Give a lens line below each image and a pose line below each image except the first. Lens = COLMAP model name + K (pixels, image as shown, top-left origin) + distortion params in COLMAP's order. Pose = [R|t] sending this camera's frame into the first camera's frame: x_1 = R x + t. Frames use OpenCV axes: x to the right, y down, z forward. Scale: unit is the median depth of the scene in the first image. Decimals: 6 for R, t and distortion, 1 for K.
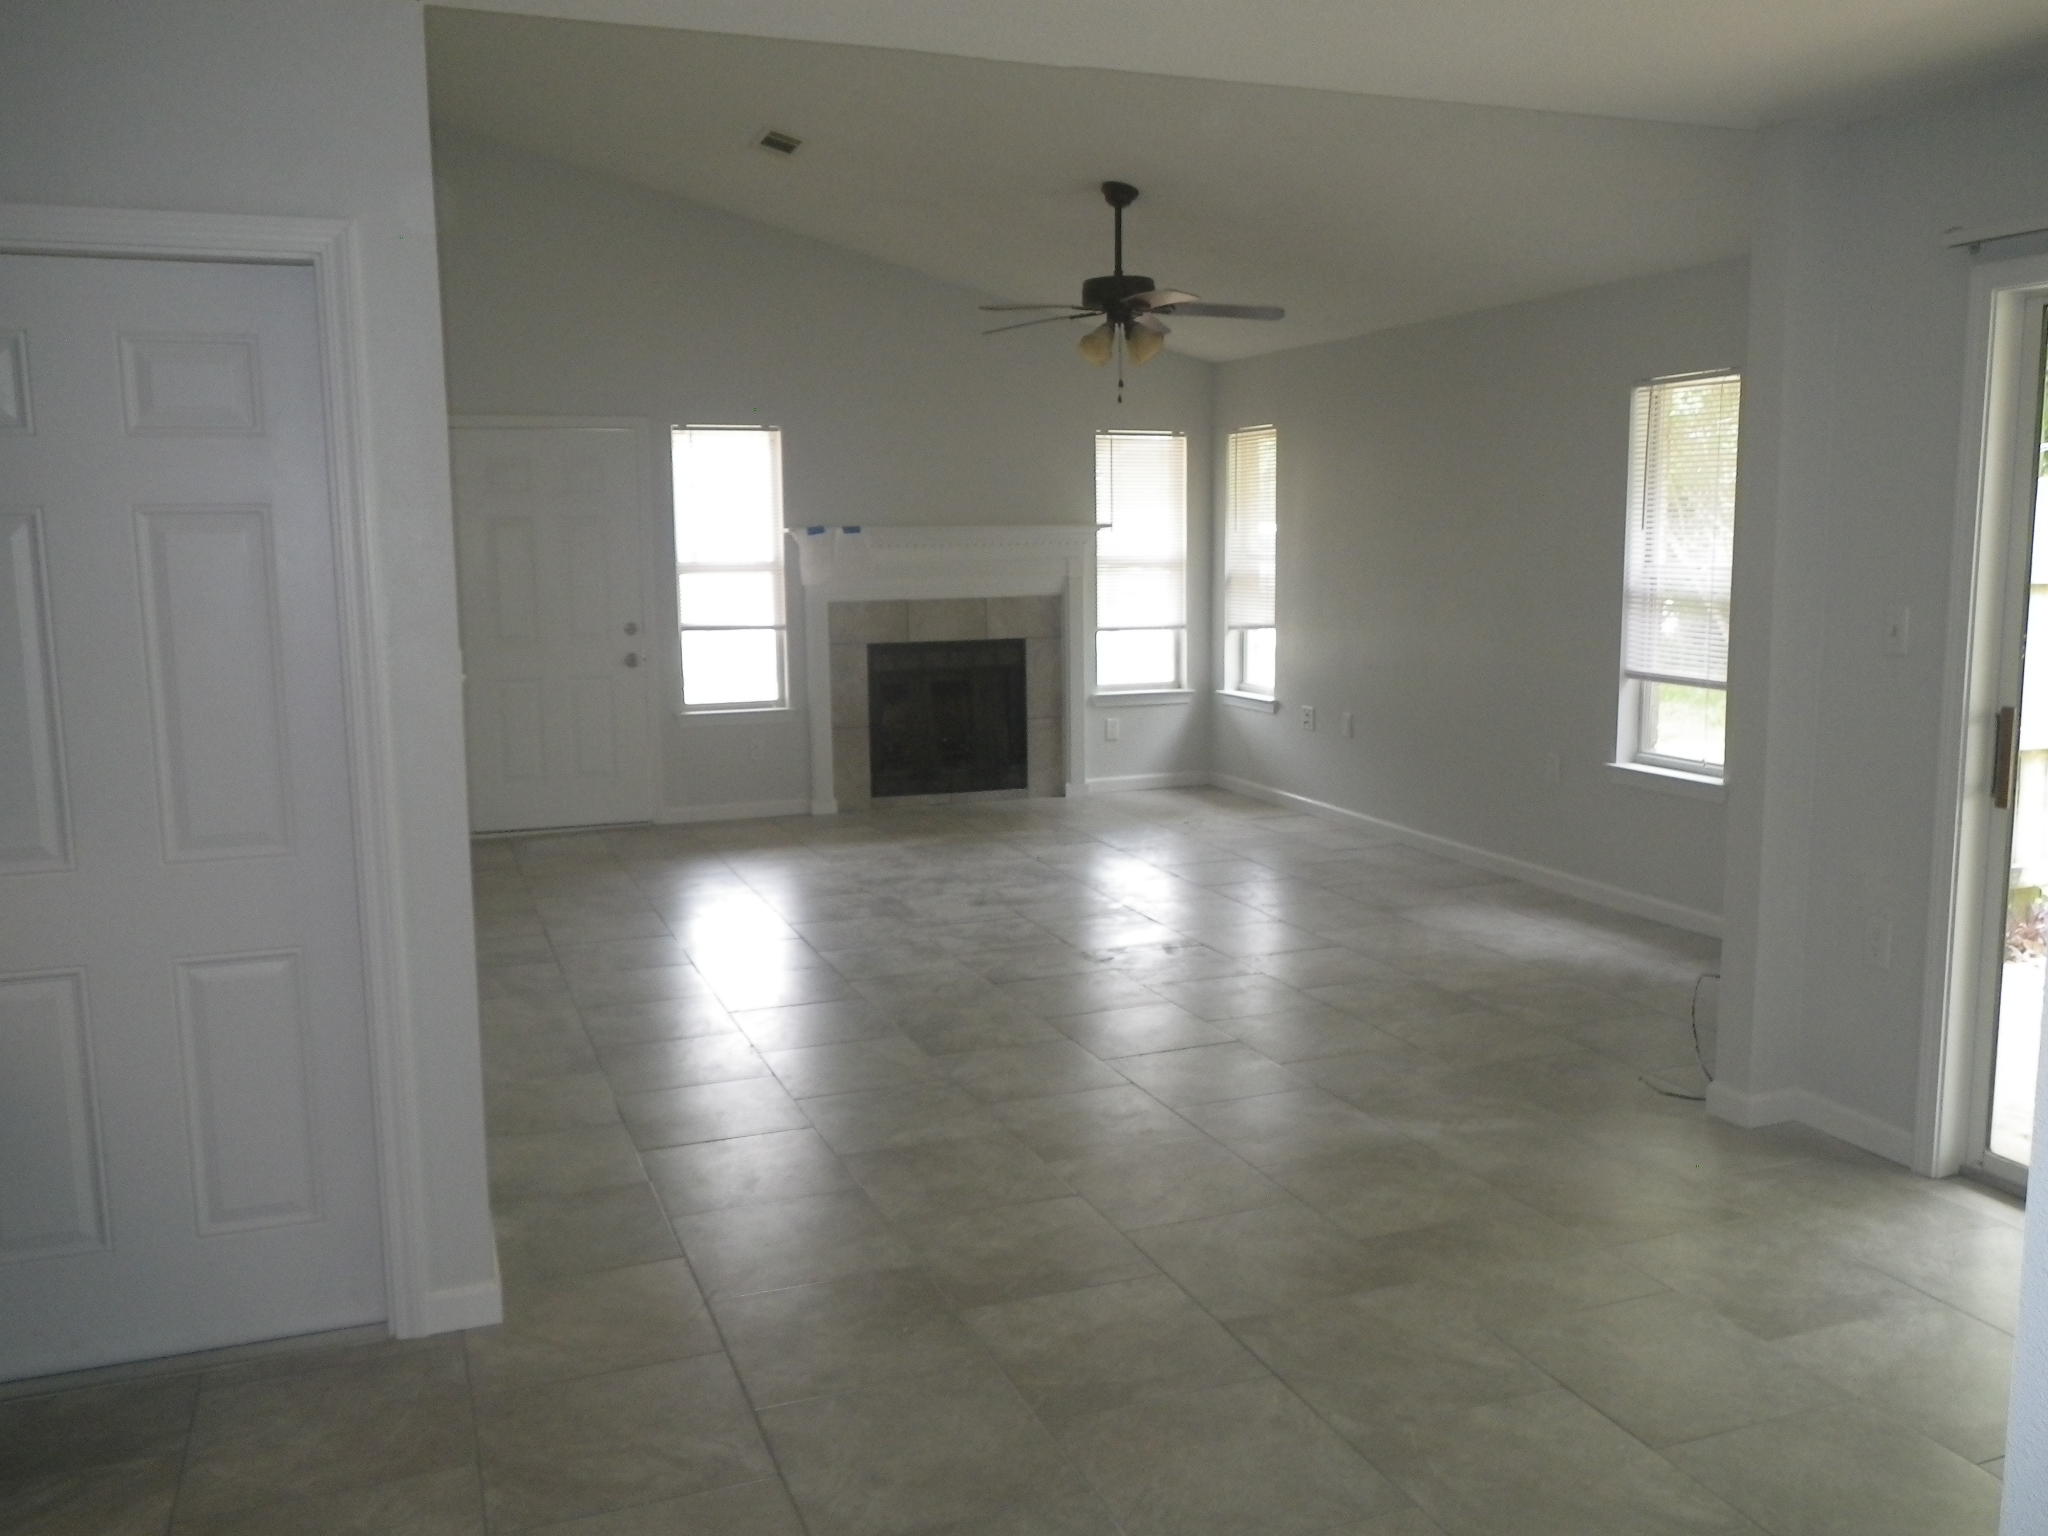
lens RADIAL K [[1691.9, 0, 1028.4], [0, 1691.9, 759.8], [0, 0, 1]] dist [-0.012013, 0.006557]
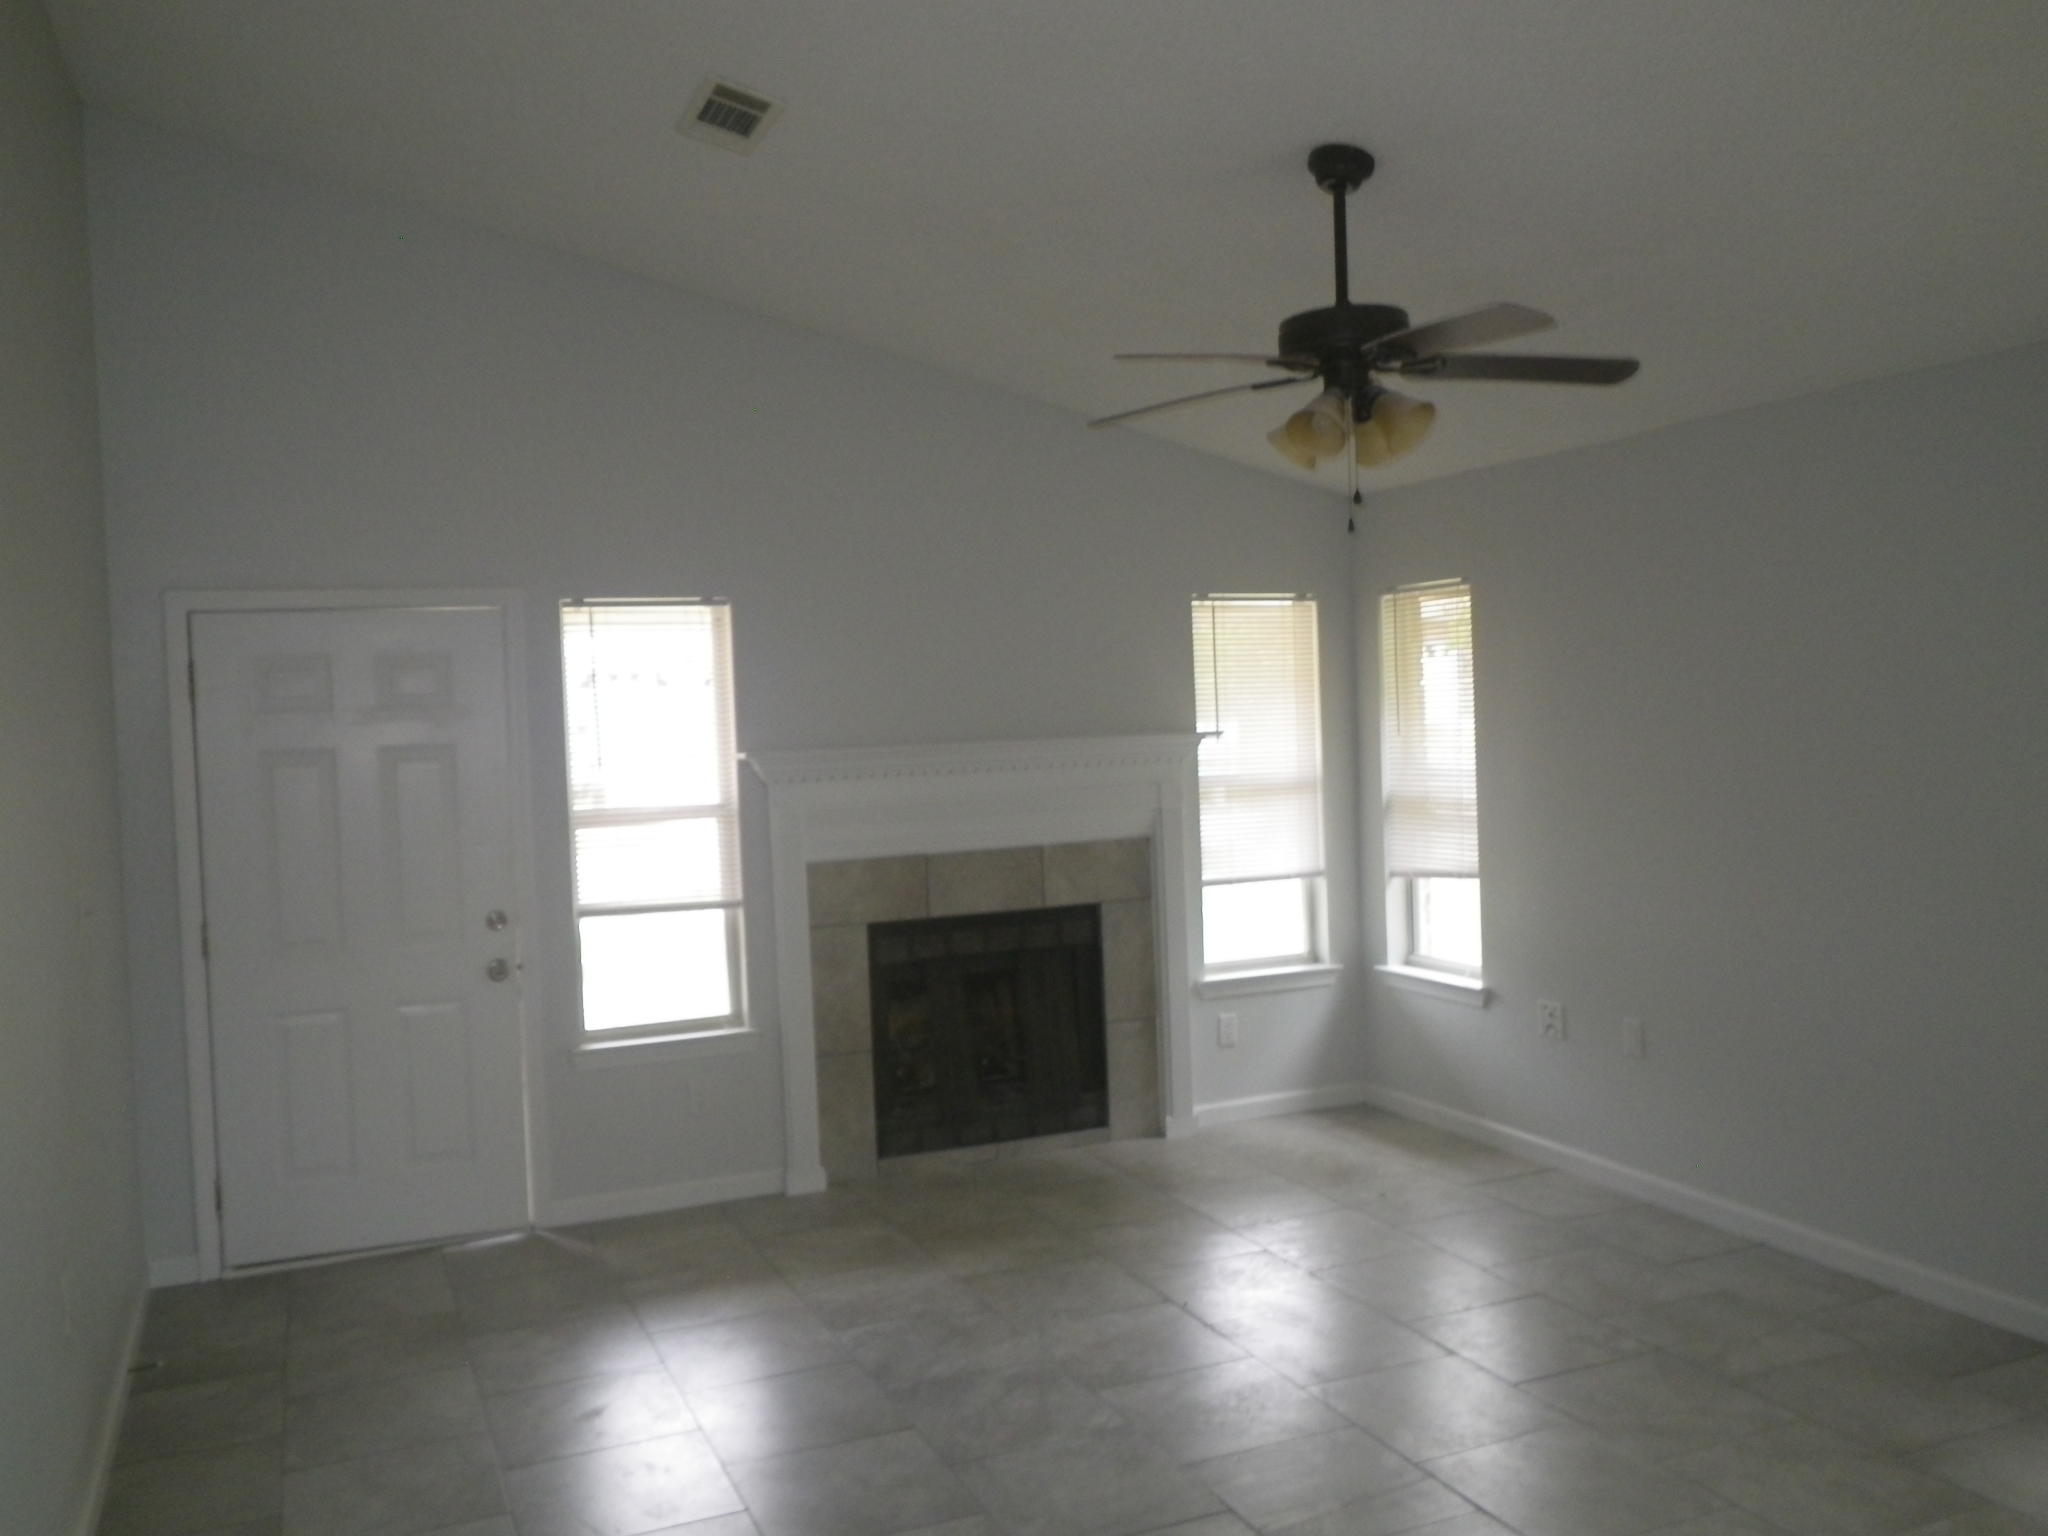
lens RADIAL K [[1691.9, 0, 1030.7], [0, 1691.9, 762.6], [0, 0, 1]] dist [-0.012013, 0.006557]
pose [[0.998683, -0.028210, 0.042851, -0.058110], [0.032471, 0.994230, -0.102240, -0.060985], [-0.039720, 0.103496, 0.993836, 0.339575]]
